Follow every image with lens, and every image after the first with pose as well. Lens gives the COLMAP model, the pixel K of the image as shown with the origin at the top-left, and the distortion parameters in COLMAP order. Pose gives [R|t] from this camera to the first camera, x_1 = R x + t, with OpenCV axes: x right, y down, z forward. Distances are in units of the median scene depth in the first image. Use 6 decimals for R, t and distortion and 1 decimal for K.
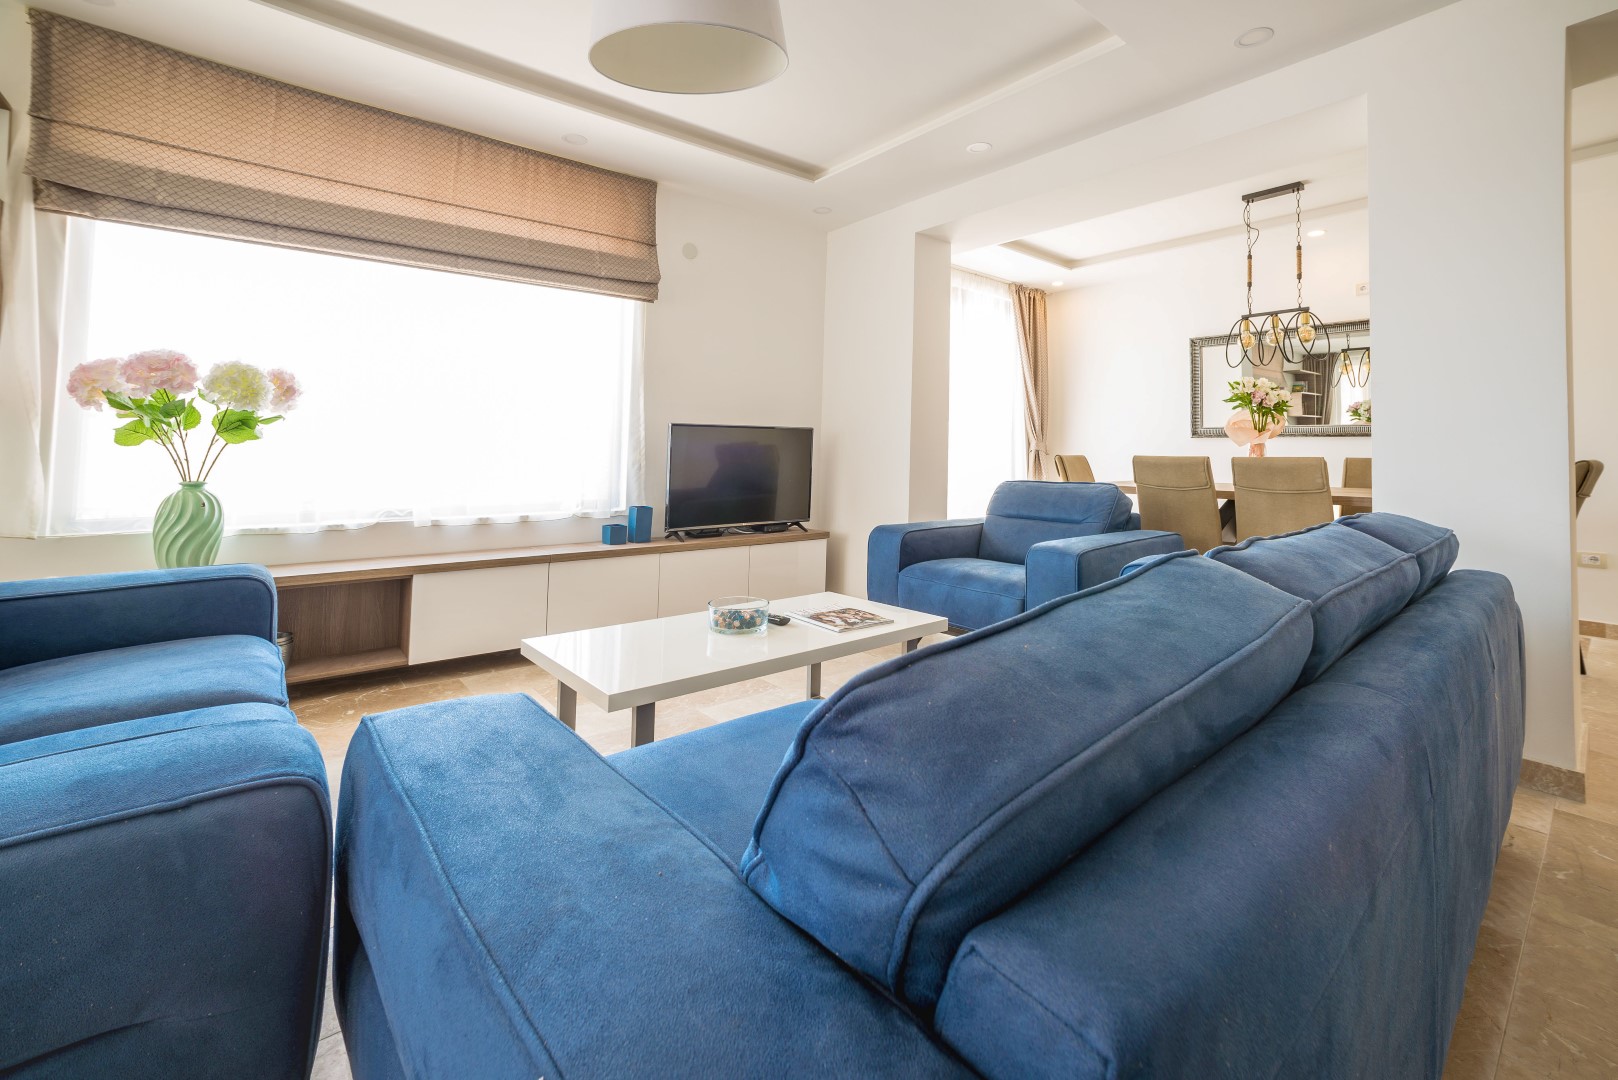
lens RADIAL K [[707.3, 0, 813.0], [0, 707.3, 428.8], [0, 0, 1]] dist [-0.047501, 0.014739]
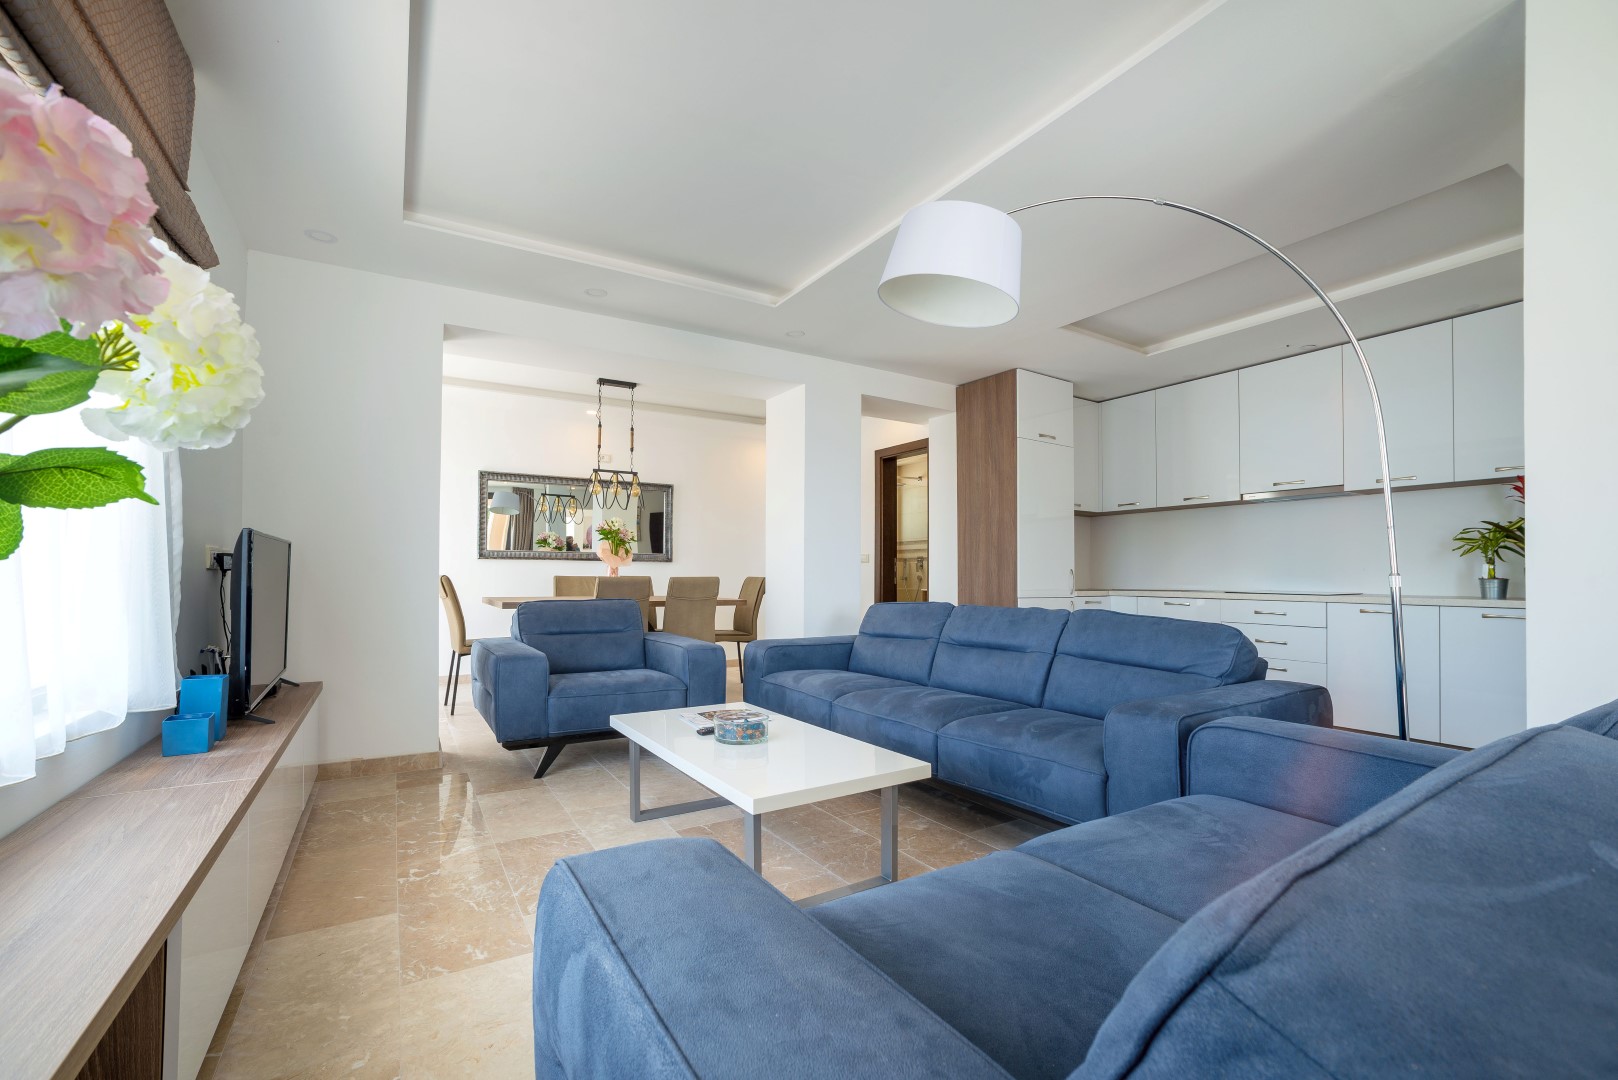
lens RADIAL K [[704.7, 0, 790.3], [0, 704.7, 568.4], [0, 0, 1]] dist [-0.020382, 0.000076]
pose [[0.127445, -0.001866, 0.991844, -0.769410], [-0.036620, 0.999308, 0.006585, 0.002411], [-0.991169, -0.037161, 0.127289, 0.541378]]
